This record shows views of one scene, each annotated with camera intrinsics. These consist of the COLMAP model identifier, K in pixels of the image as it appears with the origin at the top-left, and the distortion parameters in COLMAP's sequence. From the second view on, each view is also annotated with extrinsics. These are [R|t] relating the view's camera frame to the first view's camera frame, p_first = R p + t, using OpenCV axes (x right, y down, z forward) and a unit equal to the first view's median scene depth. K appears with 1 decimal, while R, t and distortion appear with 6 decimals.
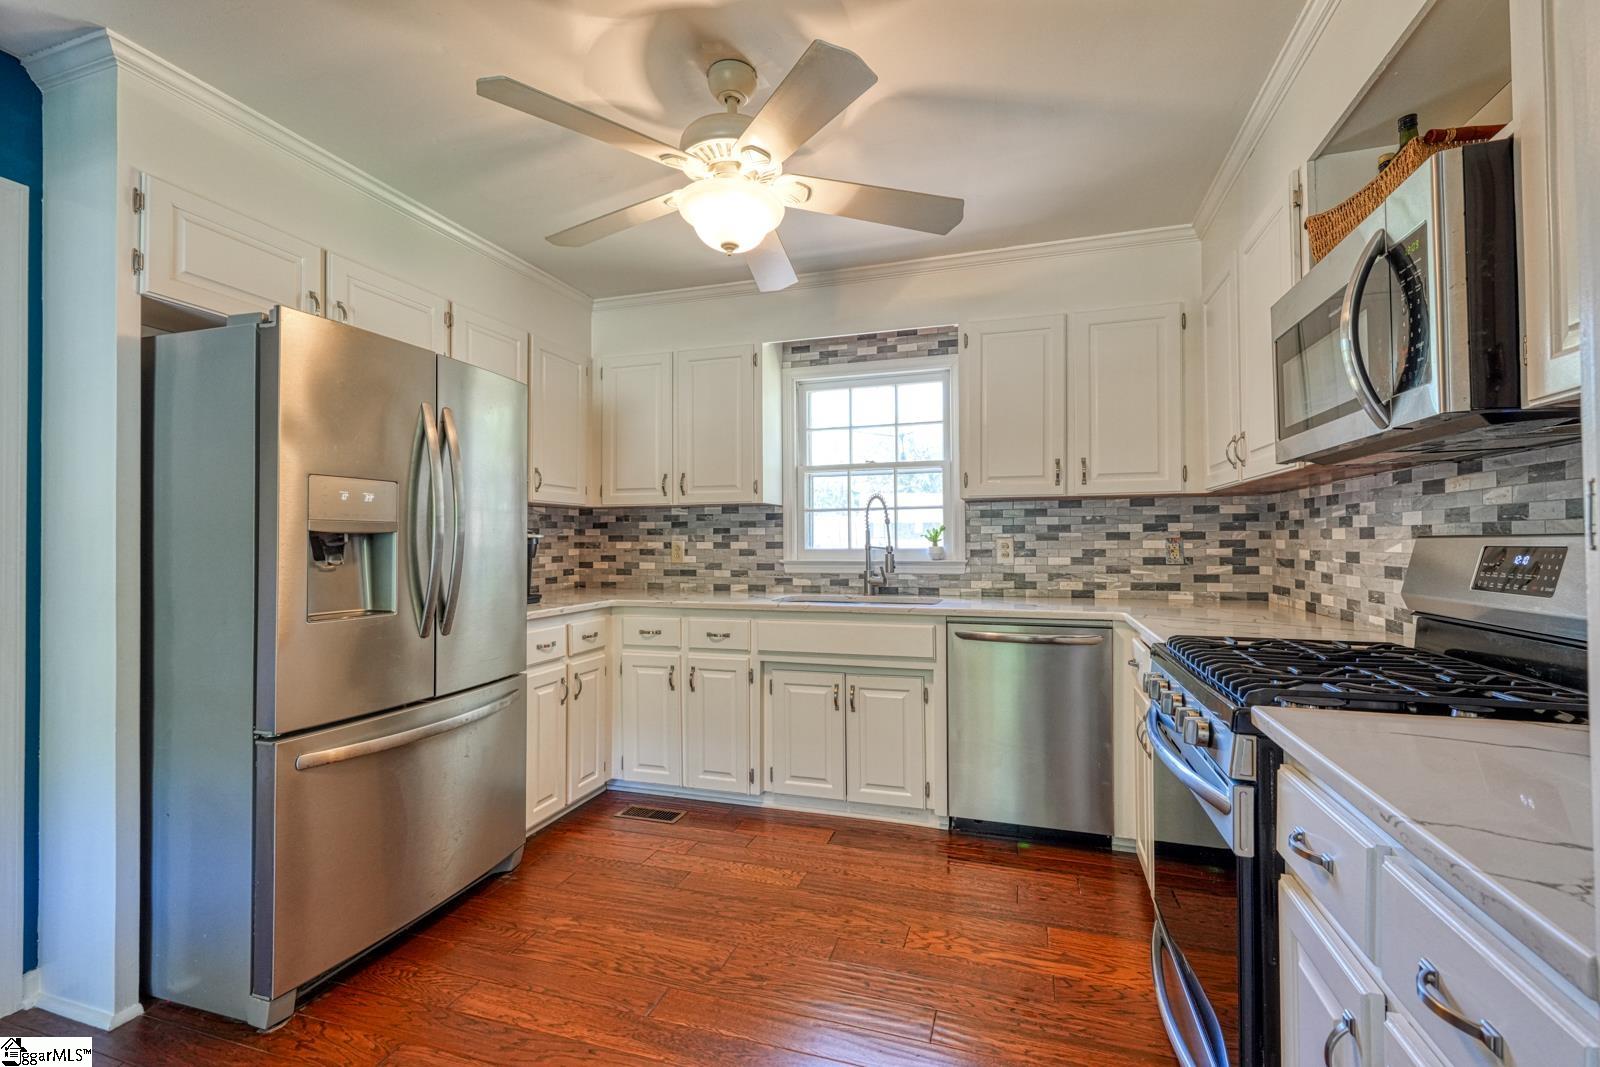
lens RADIAL K [[699.8, 0, 803.1], [0, 699.8, 532.4], [0, 0, 1]] dist [0.000490, 0.000426]
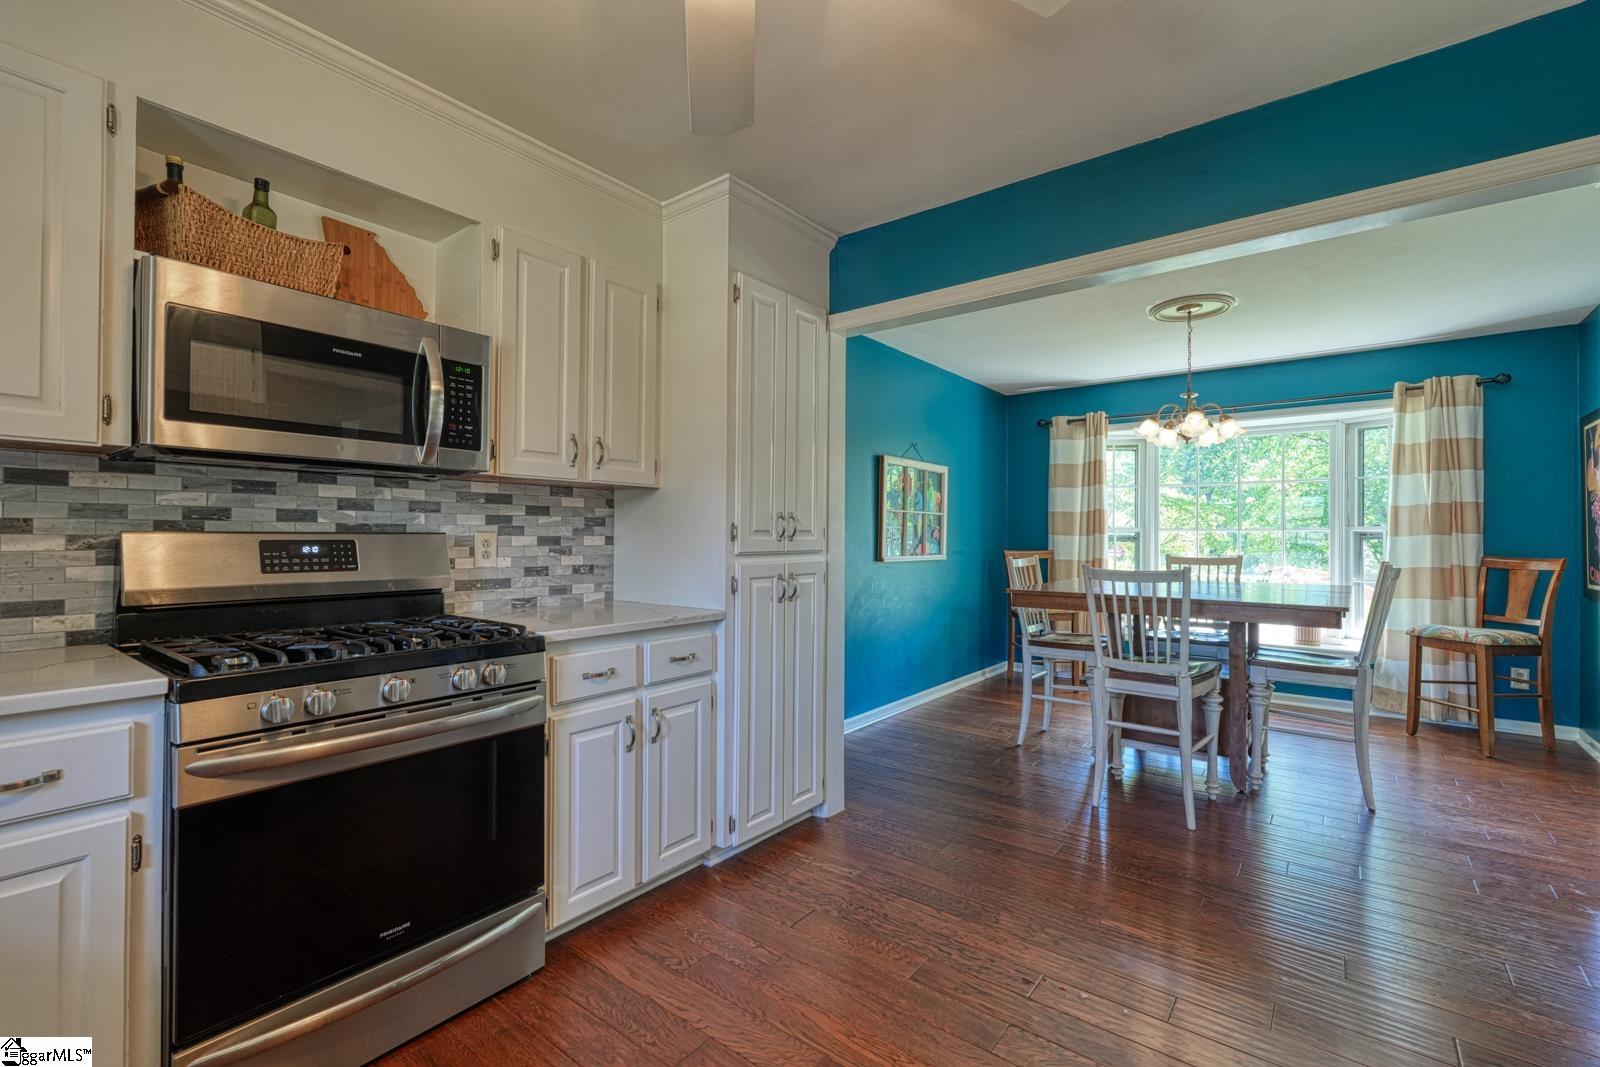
lens RADIAL K [[699.8, 0, 803.1], [0, 699.8, 532.4], [0, 0, 1]] dist [0.000490, 0.000426]
pose [[-0.940602, 0.004799, 0.339478, -0.177047], [-0.002457, 0.999778, -0.020940, 0.012304], [-0.339503, -0.020530, -0.940381, 0.785205]]
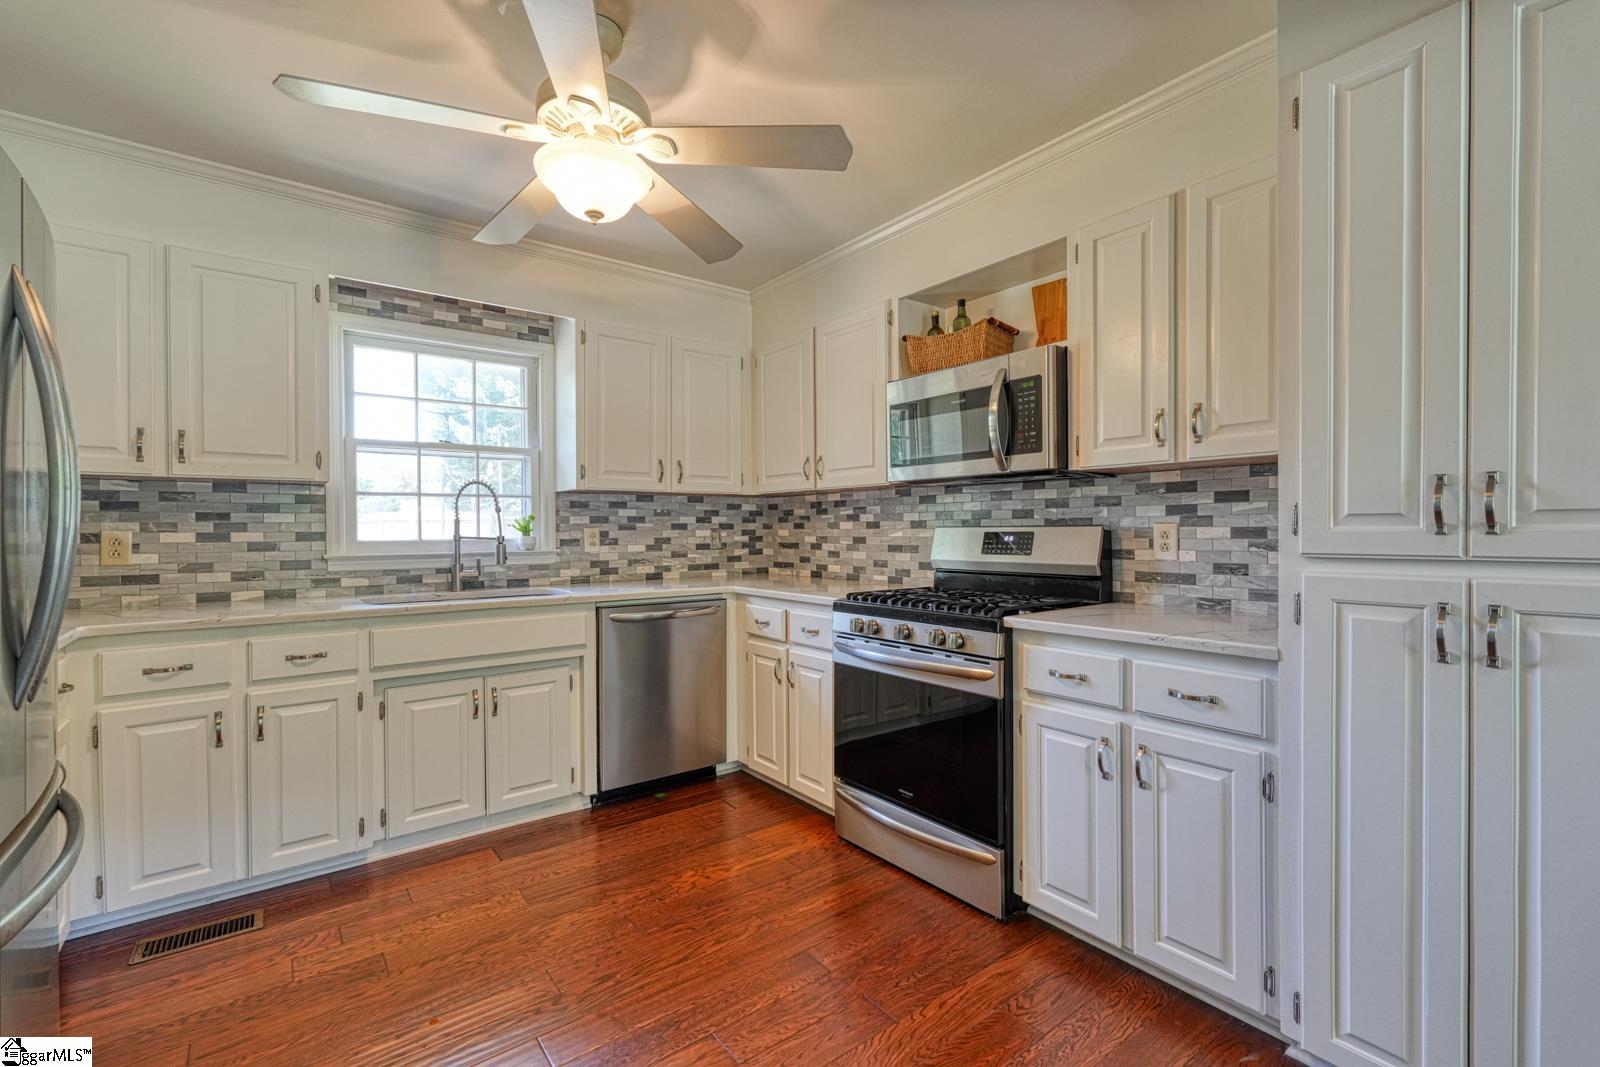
lens RADIAL K [[699.8, 0, 803.1], [0, 699.8, 532.4], [0, 0, 1]] dist [0.000490, 0.000426]
pose [[0.568065, -0.002020, 0.822981, -0.391869], [-0.007539, 0.999942, 0.007658, 0.004128], [-0.822949, -0.010555, 0.568017, 0.126241]]
